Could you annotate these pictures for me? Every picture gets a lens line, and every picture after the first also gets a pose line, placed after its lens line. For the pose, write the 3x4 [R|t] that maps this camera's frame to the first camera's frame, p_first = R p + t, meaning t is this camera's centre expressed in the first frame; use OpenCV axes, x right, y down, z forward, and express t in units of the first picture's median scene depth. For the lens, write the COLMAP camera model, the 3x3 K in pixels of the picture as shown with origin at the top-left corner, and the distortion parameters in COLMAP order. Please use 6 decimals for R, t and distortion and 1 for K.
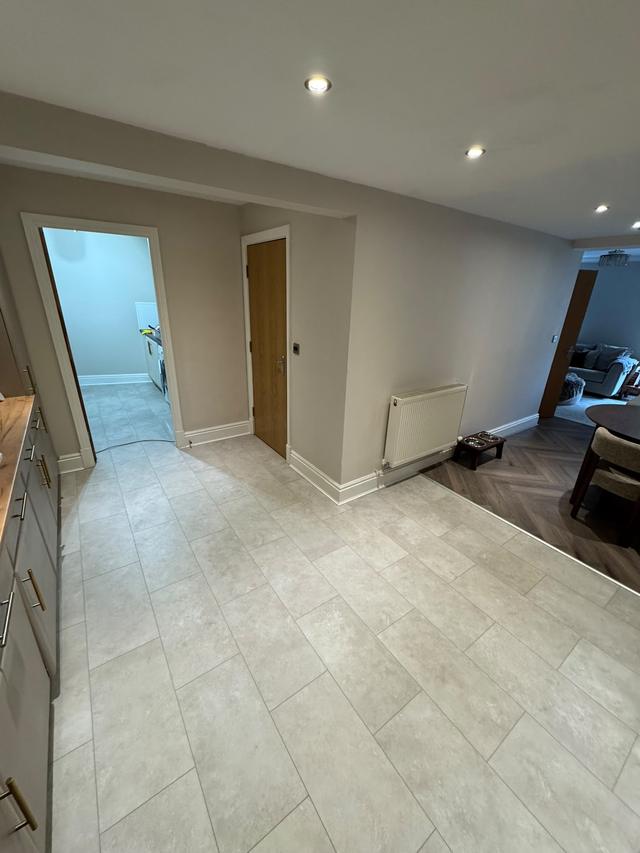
lens RADIAL K [[341.6, 0, 321.0], [0, 341.6, 425.2], [0, 0, 1]] dist [-0.001118, 0.000579]
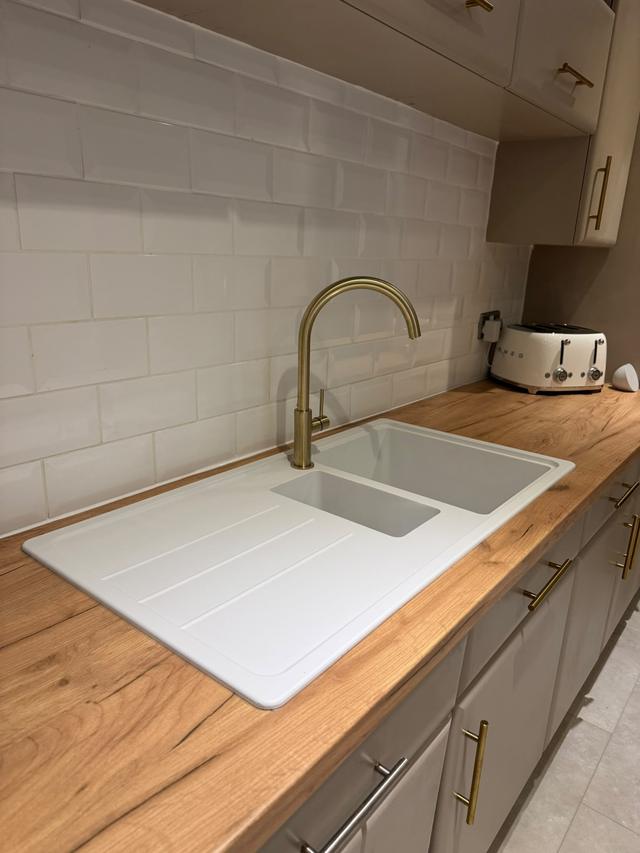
lens RADIAL K [[607.8, 0, 320.1], [0, 607.8, 428.6], [0, 0, 1]] dist [0.029429, -0.025721]
pose [[0.278515, 0.267470, -0.922437, -0.203919], [-0.390766, 0.908908, 0.145562, 0.041914], [0.877343, 0.319916, 0.357662, 0.285798]]
